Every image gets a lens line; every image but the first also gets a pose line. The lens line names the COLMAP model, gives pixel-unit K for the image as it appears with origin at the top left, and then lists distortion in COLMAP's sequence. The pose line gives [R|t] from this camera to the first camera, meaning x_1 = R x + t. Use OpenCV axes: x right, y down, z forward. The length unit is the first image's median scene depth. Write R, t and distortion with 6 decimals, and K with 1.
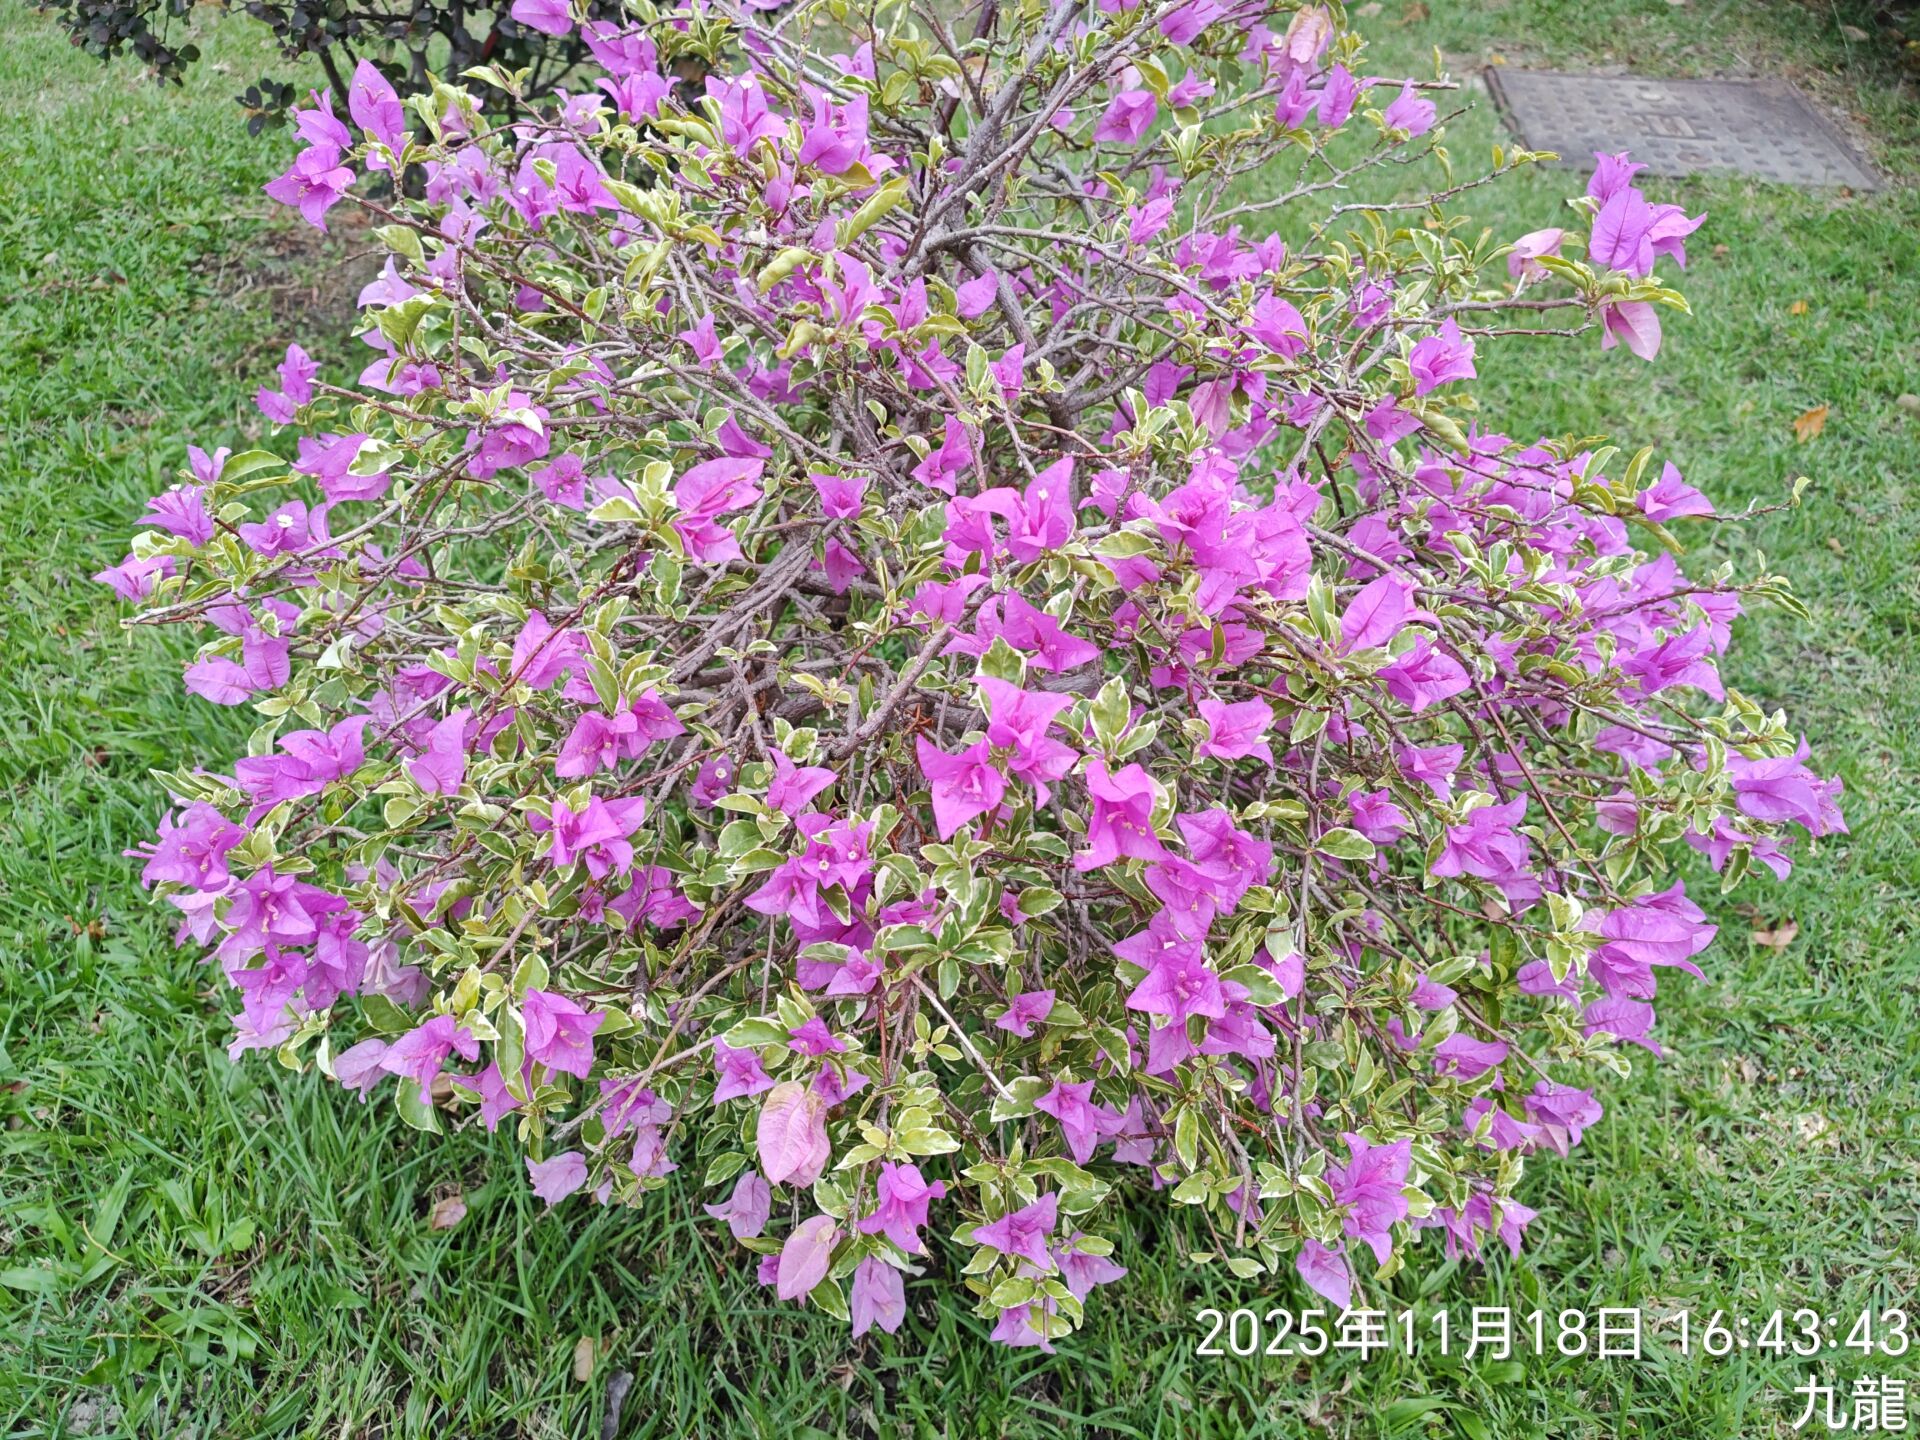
lens RADIAL K [[1452.9, 0, 960.0], [0, 1452.9, 720.0], [0, 0, 1]] dist [0.080402, -0.082708]
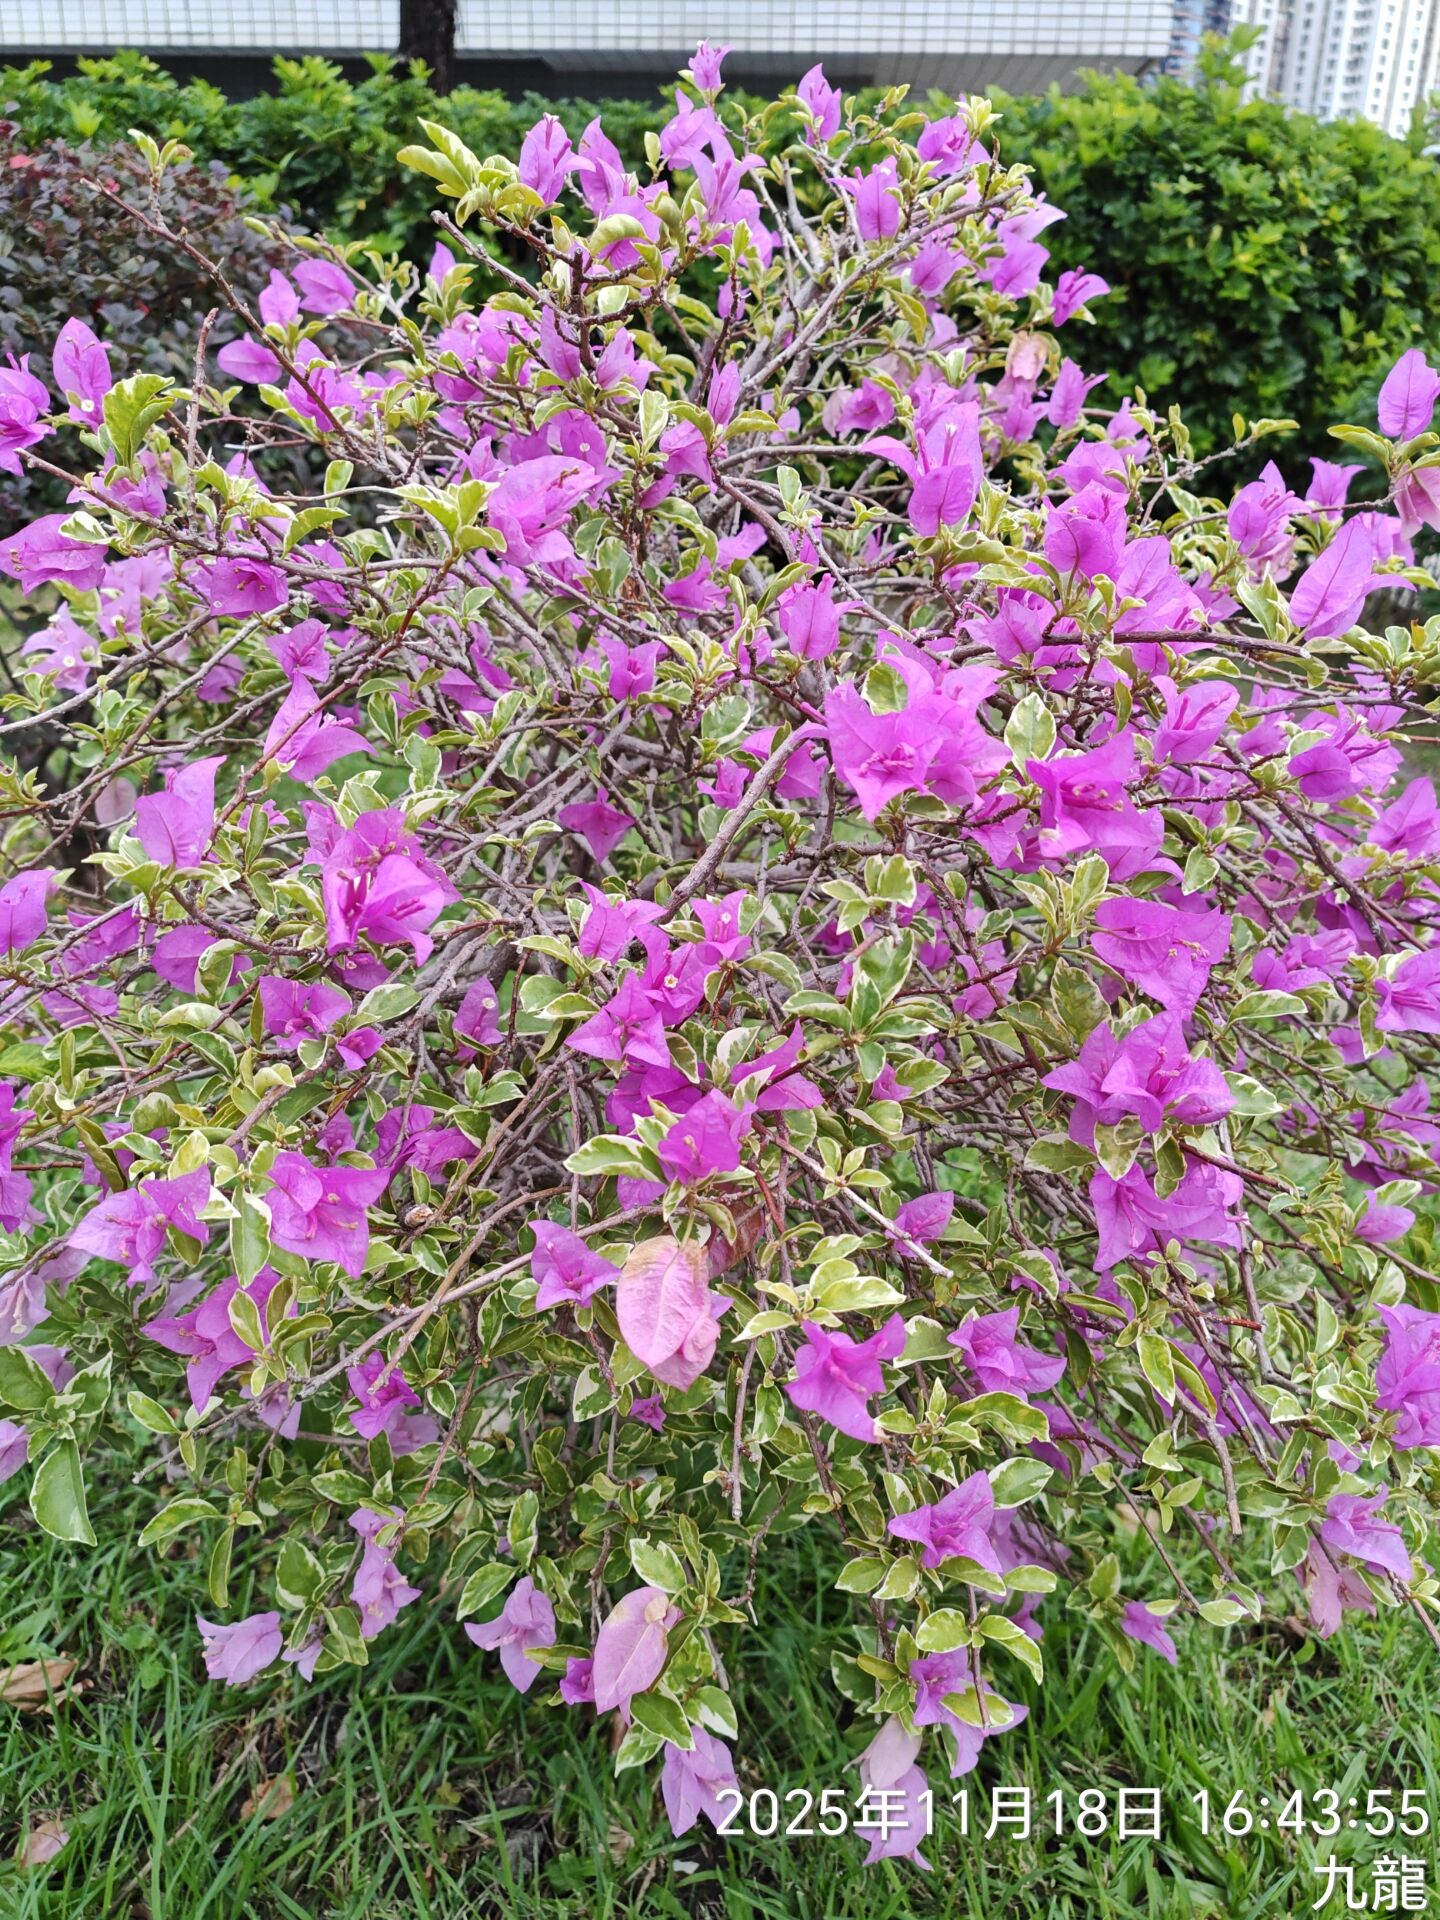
lens RADIAL K [[1452.9, 0, 720.0], [0, 1452.9, 960.0], [0, 0, 1]] dist [0.080402, -0.082708]
pose [[0.992723, -0.041903, 0.112894, -0.119206], [0.074591, 0.949967, -0.303312, 0.251273], [-0.094536, 0.309526, 0.946180, 0.204098]]
